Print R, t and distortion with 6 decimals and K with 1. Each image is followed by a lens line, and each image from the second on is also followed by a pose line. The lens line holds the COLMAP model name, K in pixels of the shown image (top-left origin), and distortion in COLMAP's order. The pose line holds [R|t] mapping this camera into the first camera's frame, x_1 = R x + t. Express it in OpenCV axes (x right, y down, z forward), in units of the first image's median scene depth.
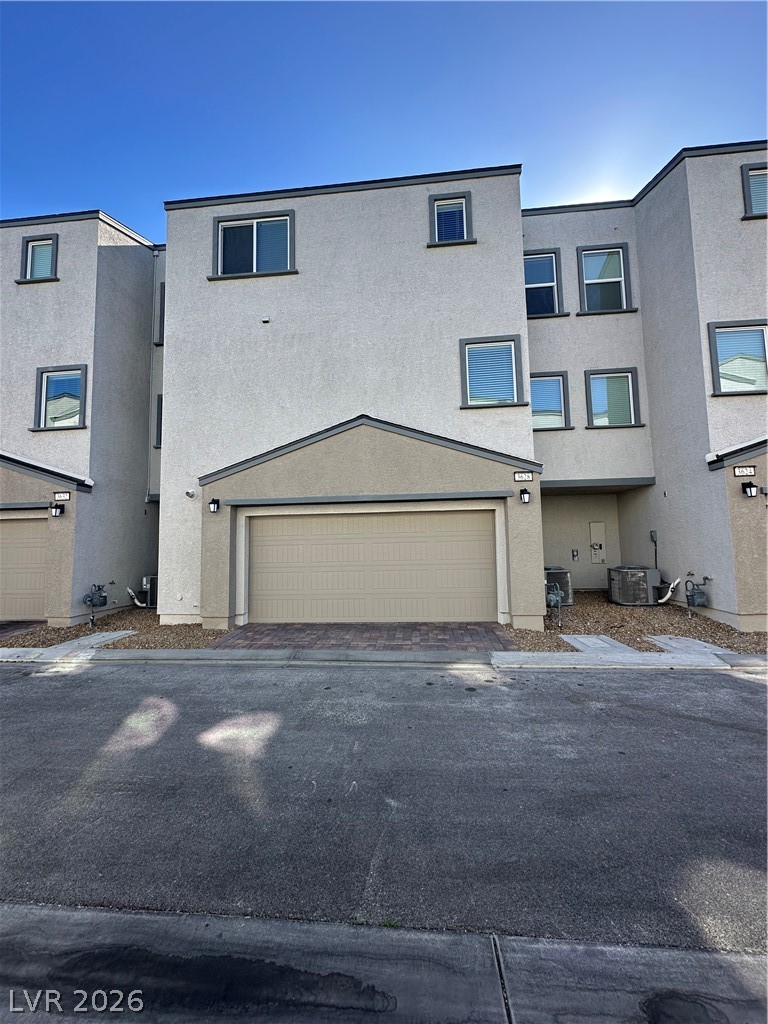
lens RADIAL K [[406.9, 0, 384.0], [0, 406.9, 512.0], [0, 0, 1]] dist [-0.003721, 0.000008]
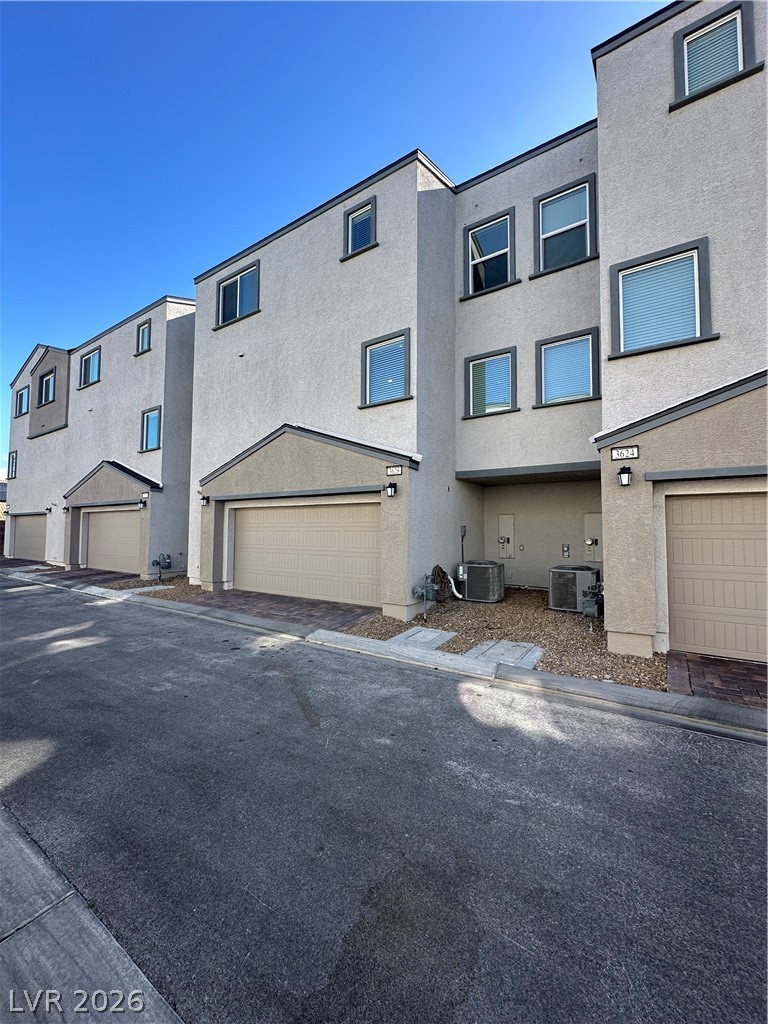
lens RADIAL K [[406.9, 0, 384.0], [0, 406.9, 512.0], [0, 0, 1]] dist [-0.003721, 0.000008]
pose [[0.883769, 0.004376, -0.467902, 0.738930], [0.013006, 0.999340, 0.033910, -0.016346], [0.467742, -0.036054, 0.883129, 0.067195]]
